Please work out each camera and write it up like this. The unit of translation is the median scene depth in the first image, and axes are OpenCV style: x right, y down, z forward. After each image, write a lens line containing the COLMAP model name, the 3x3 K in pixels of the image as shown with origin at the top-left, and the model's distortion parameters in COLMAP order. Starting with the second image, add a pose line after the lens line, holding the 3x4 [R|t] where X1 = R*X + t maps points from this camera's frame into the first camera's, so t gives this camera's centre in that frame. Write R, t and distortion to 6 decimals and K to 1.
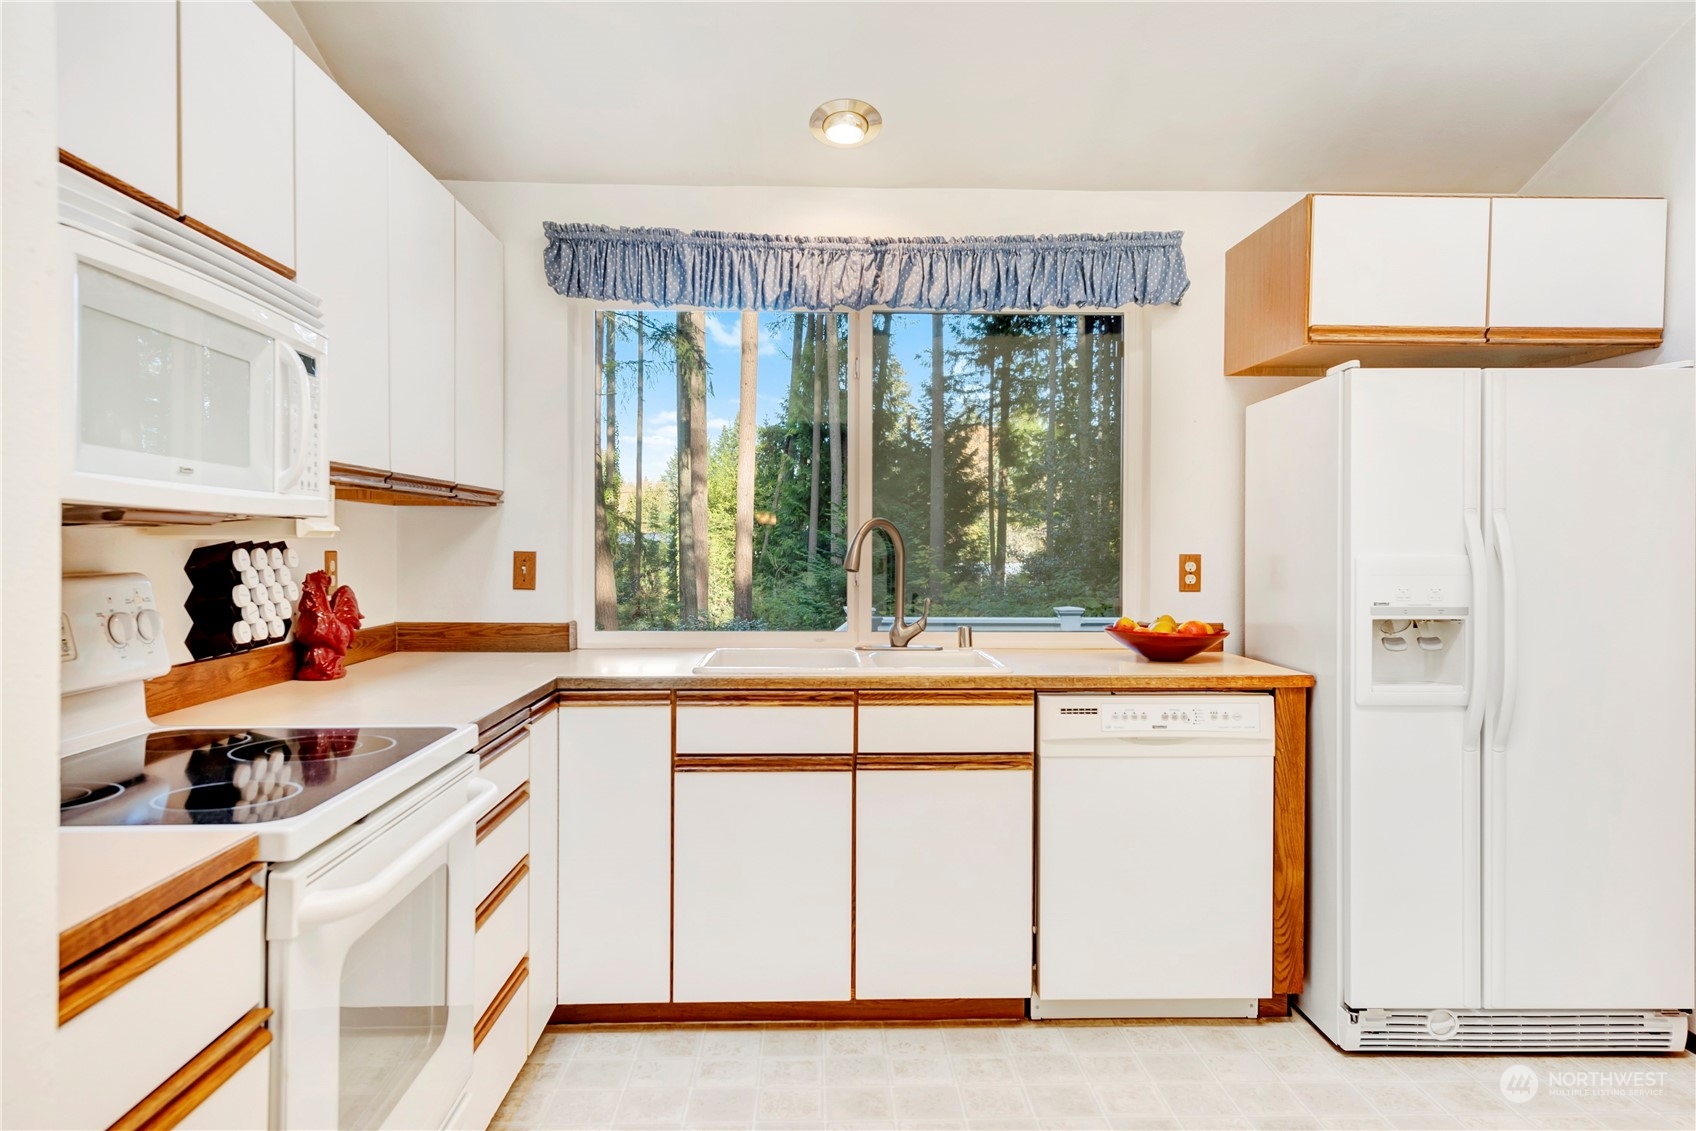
lens RADIAL K [[1156.0, 0, 848.9], [0, 1156.0, 552.9], [0, 0, 1]] dist [0.000734, 0.000326]
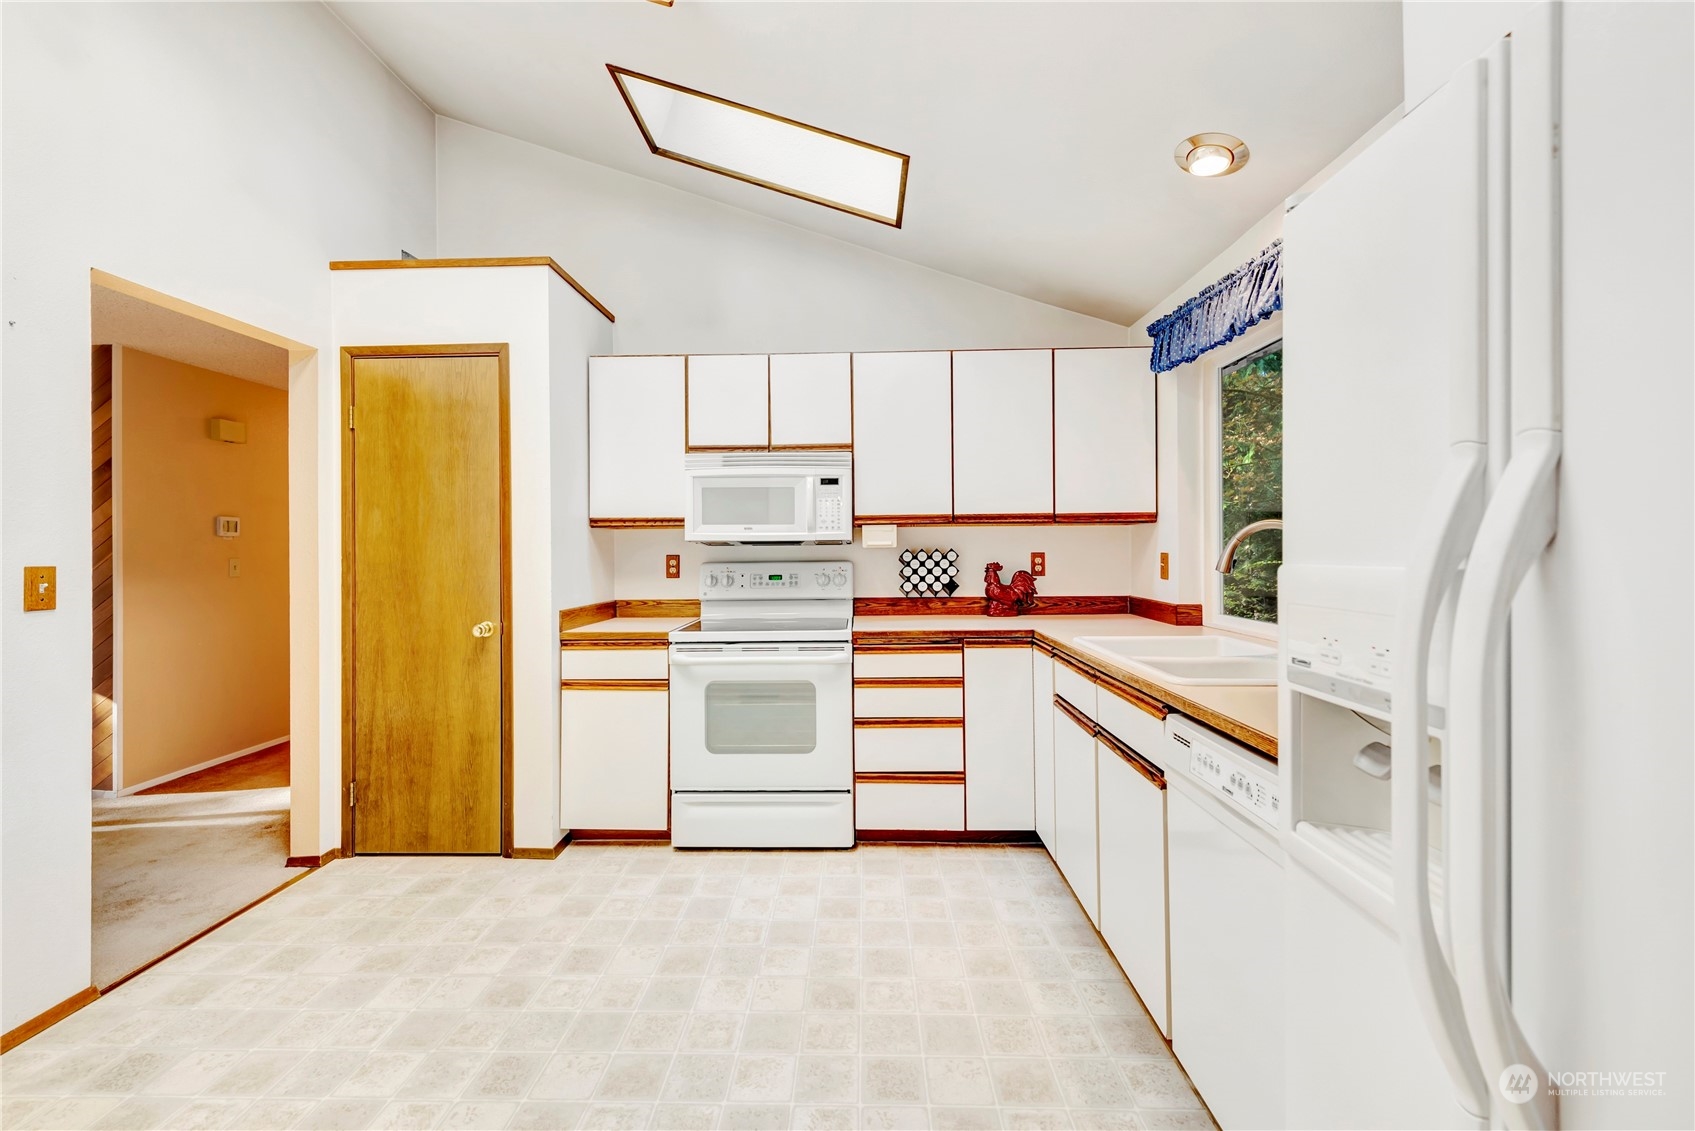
lens RADIAL K [[699.8, 0, 842.7], [0, 699.8, 542.4], [0, 0, 1]] dist [0.008666, -0.000052]
pose [[-0.072513, -0.010328, -0.997314, 0.811030], [-0.005531, 0.999935, -0.009953, -0.004779], [0.997352, 0.004794, -0.072566, 0.855474]]
